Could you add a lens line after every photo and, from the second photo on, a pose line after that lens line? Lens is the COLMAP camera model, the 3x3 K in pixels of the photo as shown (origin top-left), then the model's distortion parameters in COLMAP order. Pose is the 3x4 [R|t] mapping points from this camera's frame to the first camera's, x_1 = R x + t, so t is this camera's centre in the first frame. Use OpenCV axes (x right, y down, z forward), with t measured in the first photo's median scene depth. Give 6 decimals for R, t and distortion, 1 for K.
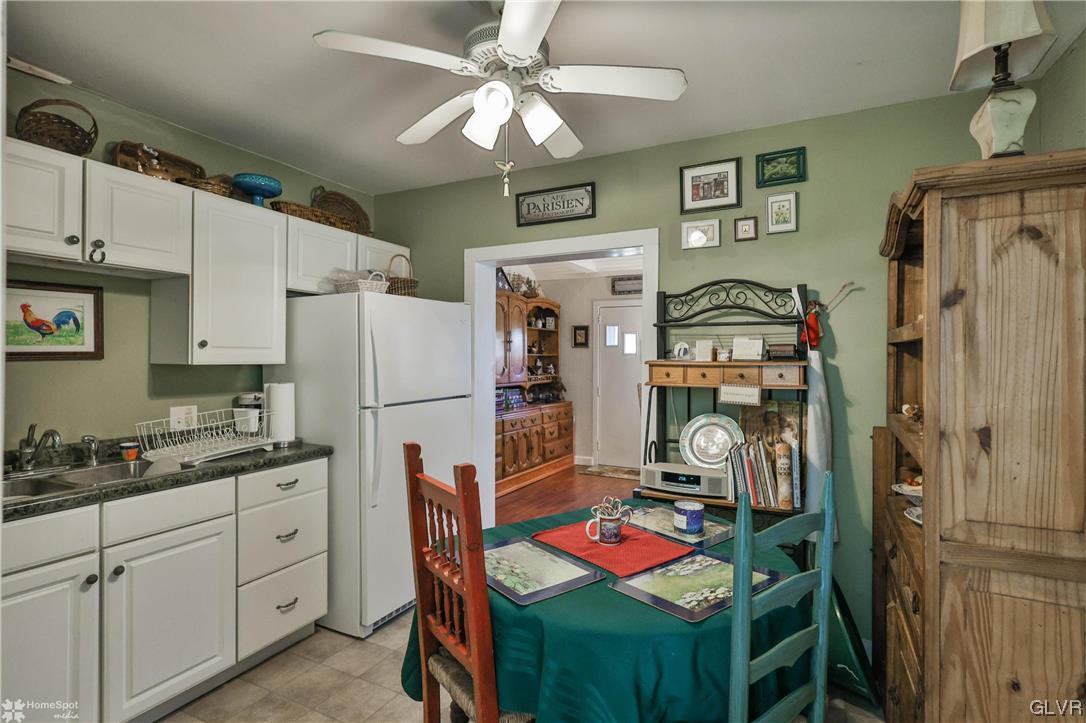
lens RADIAL K [[536.7, 0, 550.1], [0, 536.7, 356.4], [0, 0, 1]] dist [-0.001402, -0.000149]
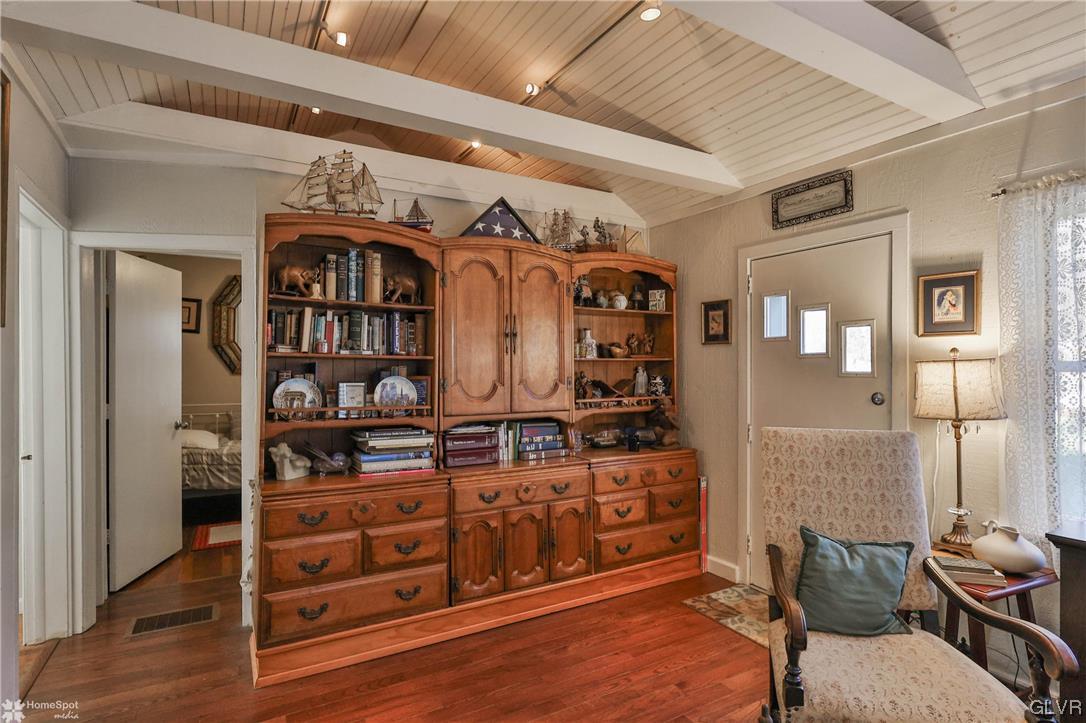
lens RADIAL K [[532.6, 0, 542.0], [0, 532.6, 364.0], [0, 0, 1]] dist [-0.000866, 0.000272]
pose [[0.828172, -0.004643, -0.560455, 0.214163], [0.005979, 0.999982, 0.000552, 0.001039], [0.560443, -0.003808, 0.828185, 0.515721]]
